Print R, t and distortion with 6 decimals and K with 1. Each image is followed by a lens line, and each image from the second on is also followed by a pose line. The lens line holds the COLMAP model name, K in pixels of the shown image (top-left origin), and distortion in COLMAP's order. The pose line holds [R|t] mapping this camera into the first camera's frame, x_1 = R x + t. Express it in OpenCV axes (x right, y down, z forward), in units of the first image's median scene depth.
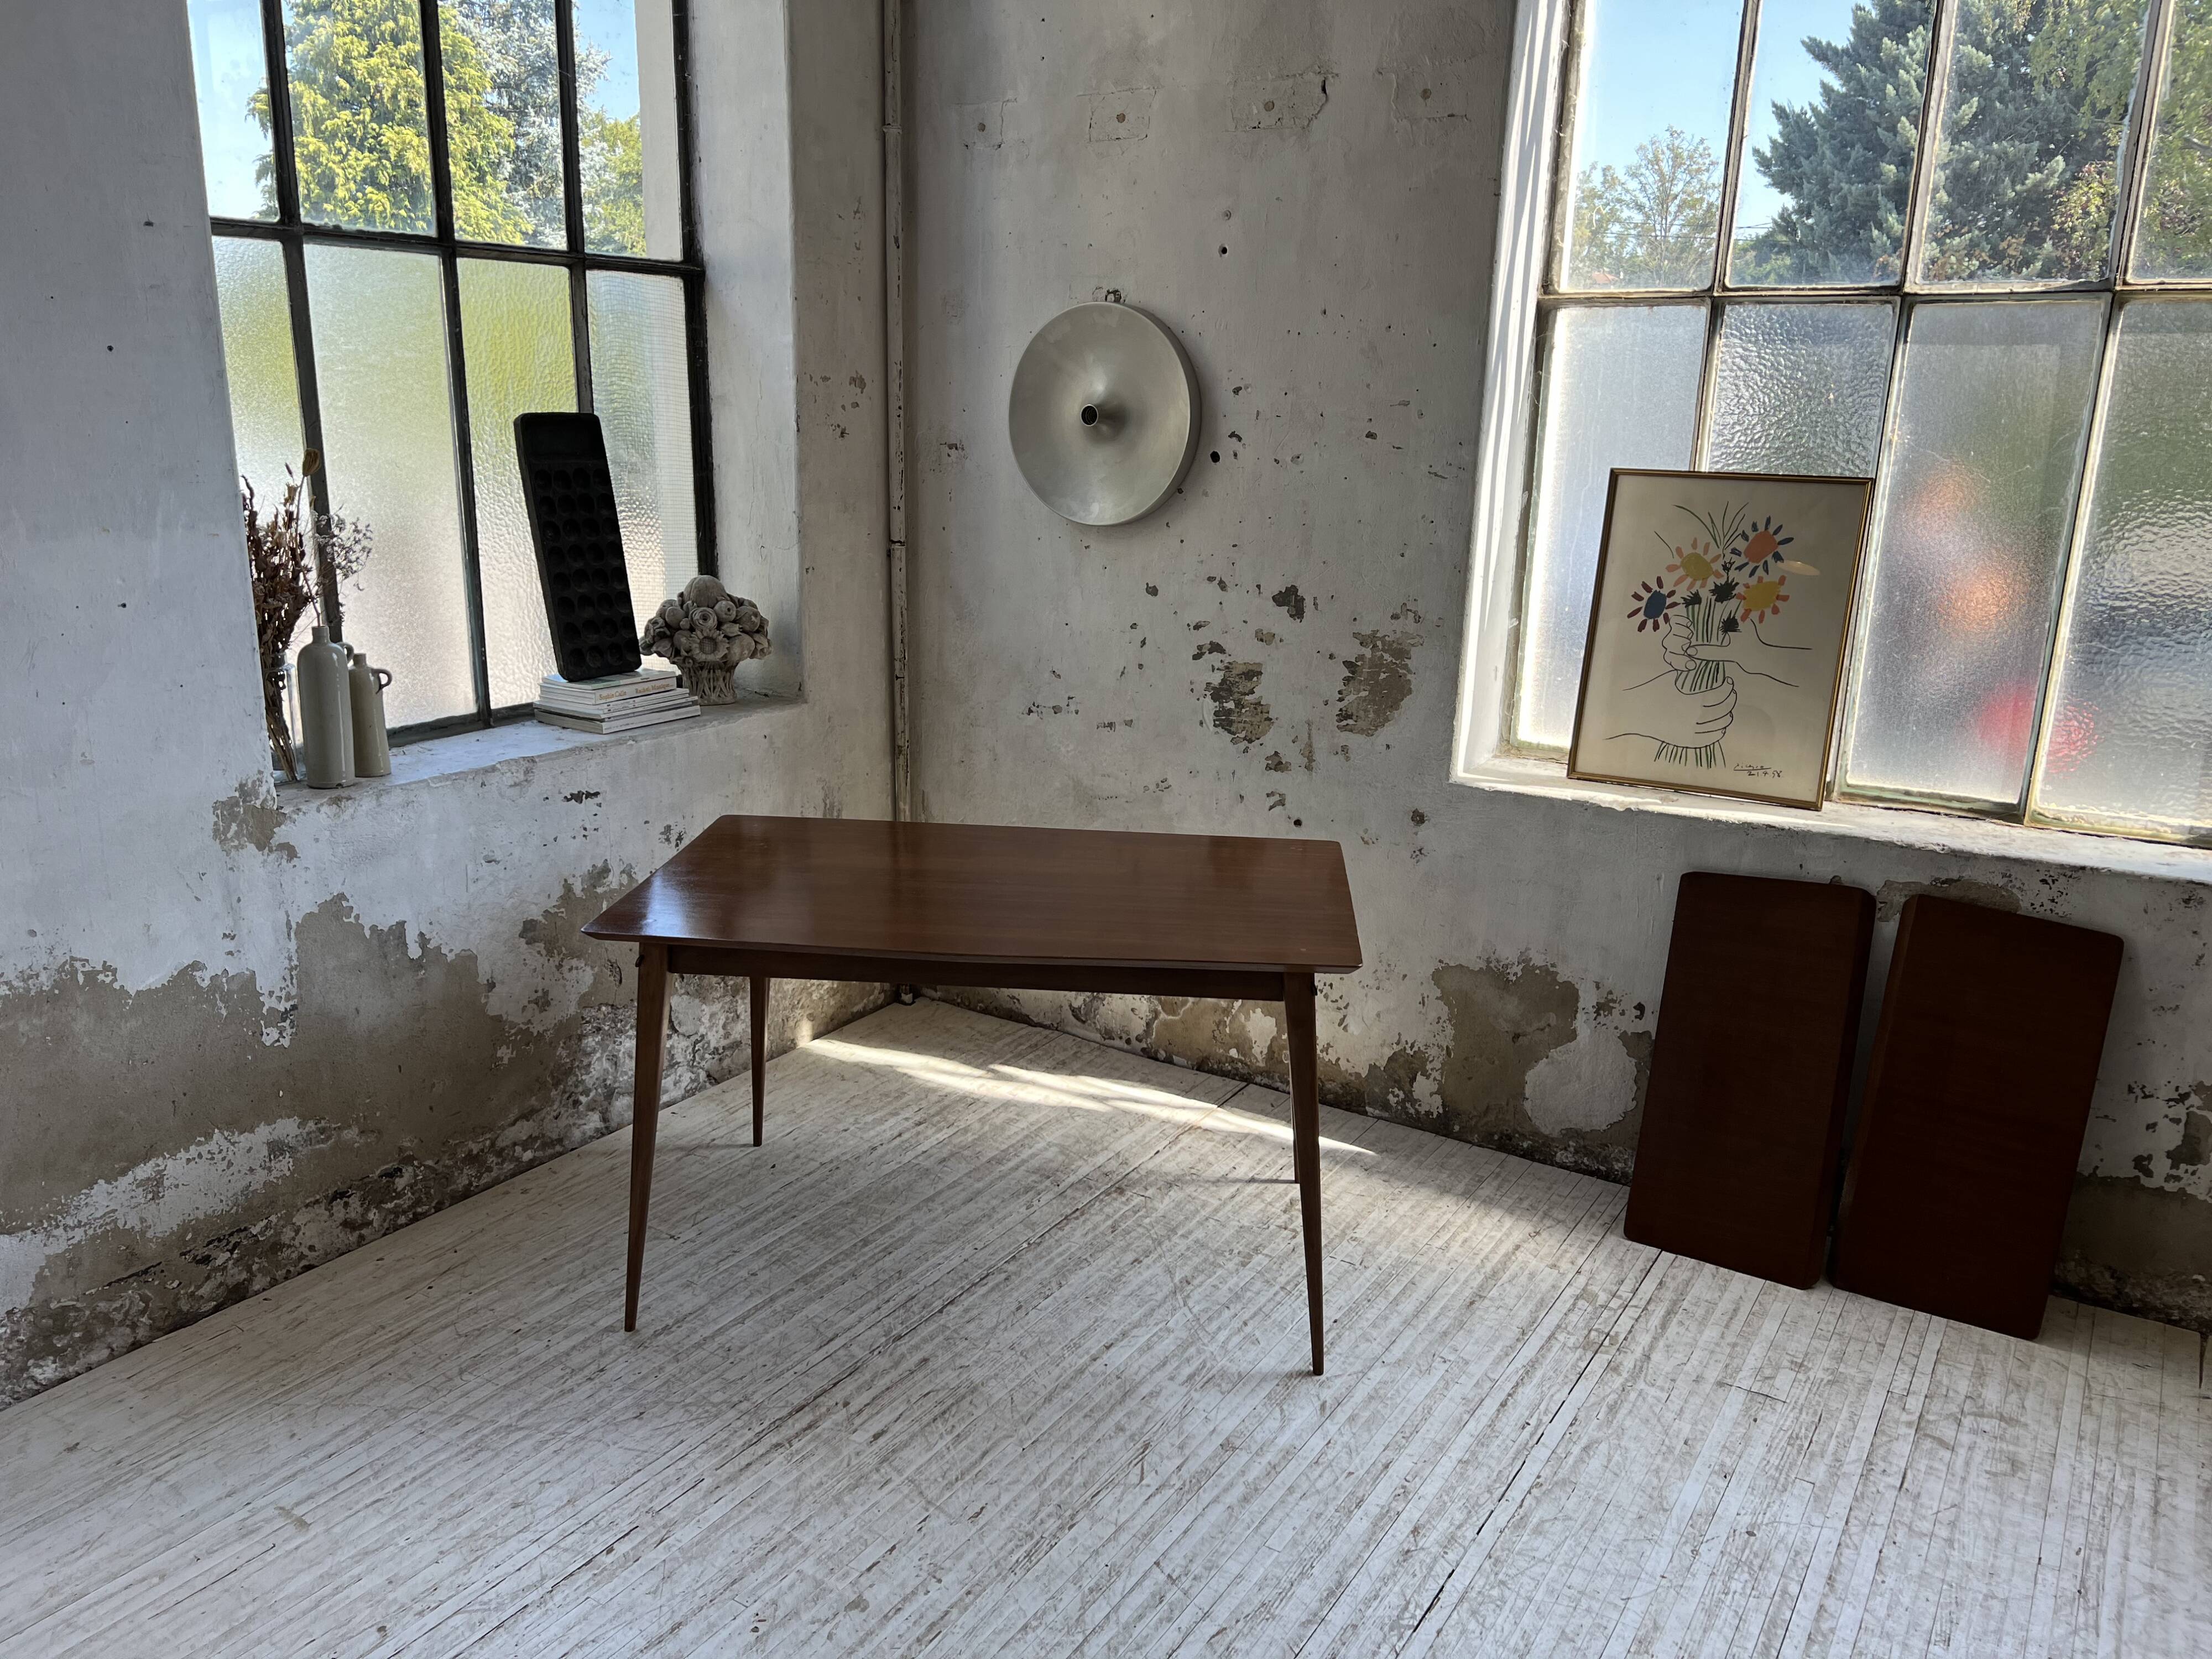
lens RADIAL K [[1671.7, 0, 1079.0], [0, 1671.7, 847.8], [0, 0, 1]] dist [0.048919, -0.072898]
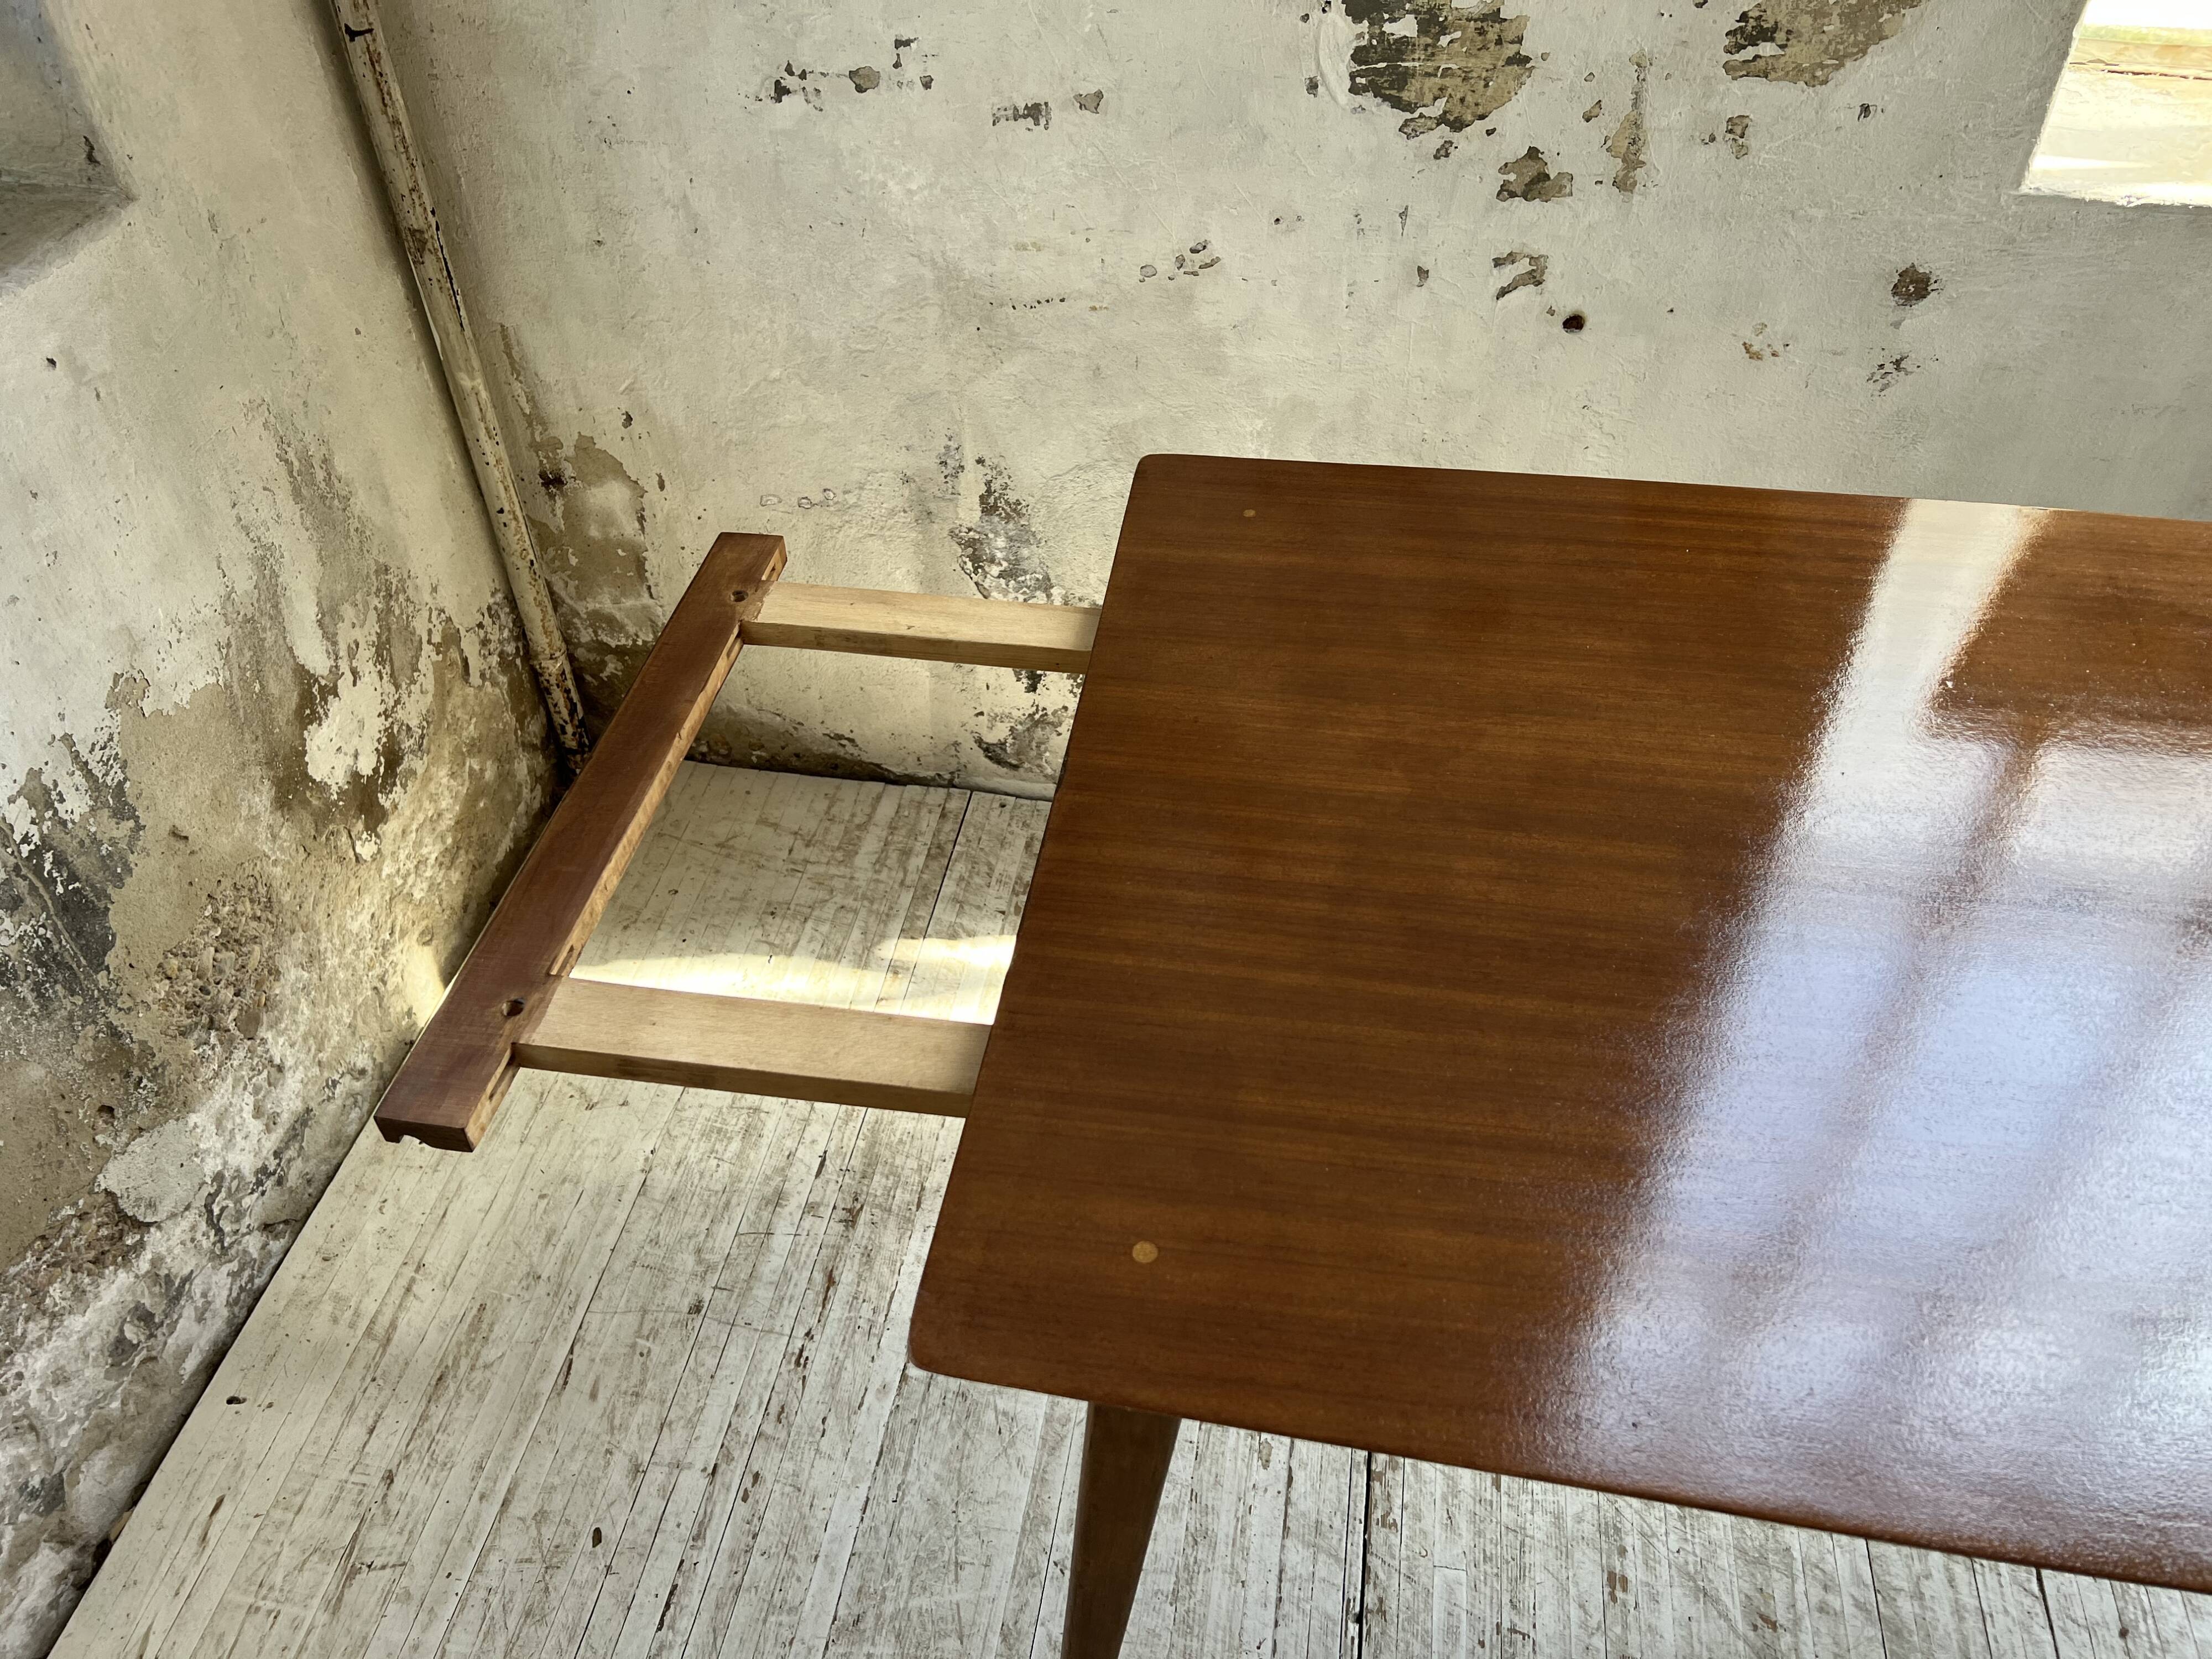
lens RADIAL K [[1685.4, 0, 1121.3], [0, 1685.4, 845.1], [0, 0, 1]] dist [0.041871, -0.063084]
pose [[0.913993, -0.294154, 0.279446, -0.131319], [0.126403, 0.860914, 0.492797, -0.130260], [-0.385538, -0.415091, 0.824051, 0.682440]]
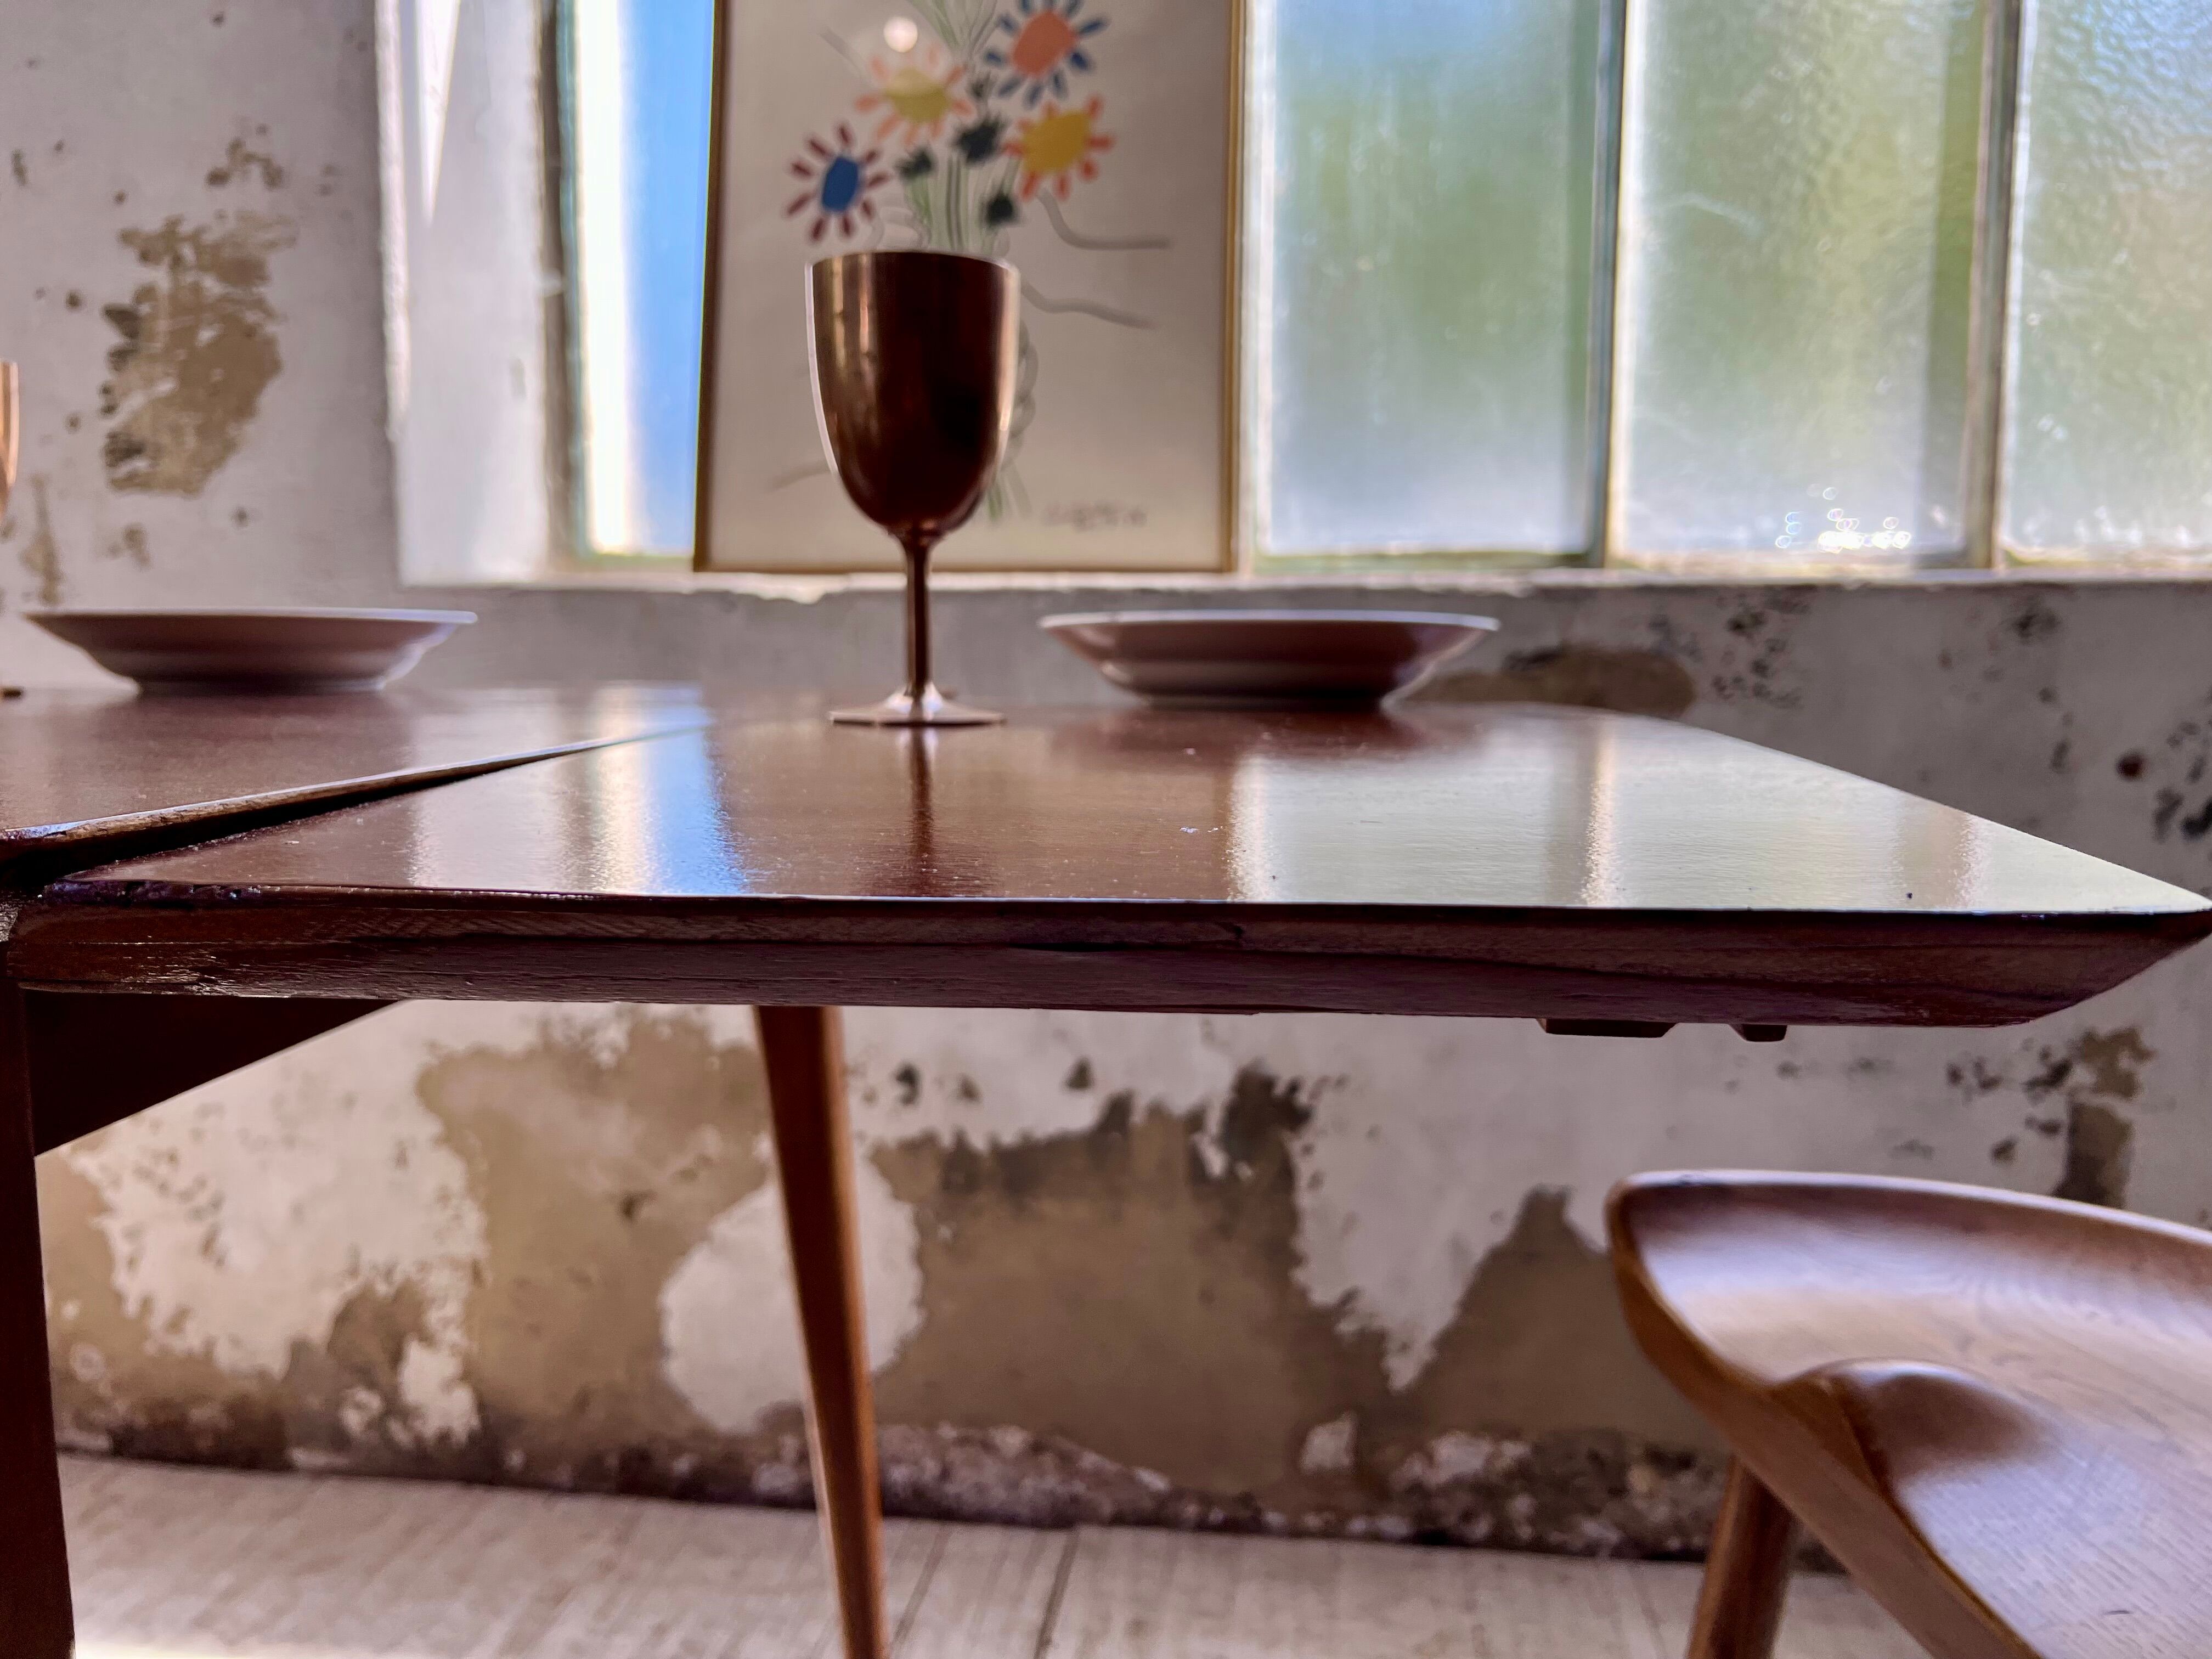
lens RADIAL K [[1685.4, 0, 1138.5], [0, 1685.4, 820.7], [0, 0, 1]] dist [0.041871, -0.063084]
pose [[0.896831, -0.060887, 0.438163, 0.197453], [0.125188, 0.984926, -0.119370, 0.086530], [-0.424290, 0.161907, 0.890934, 0.569140]]
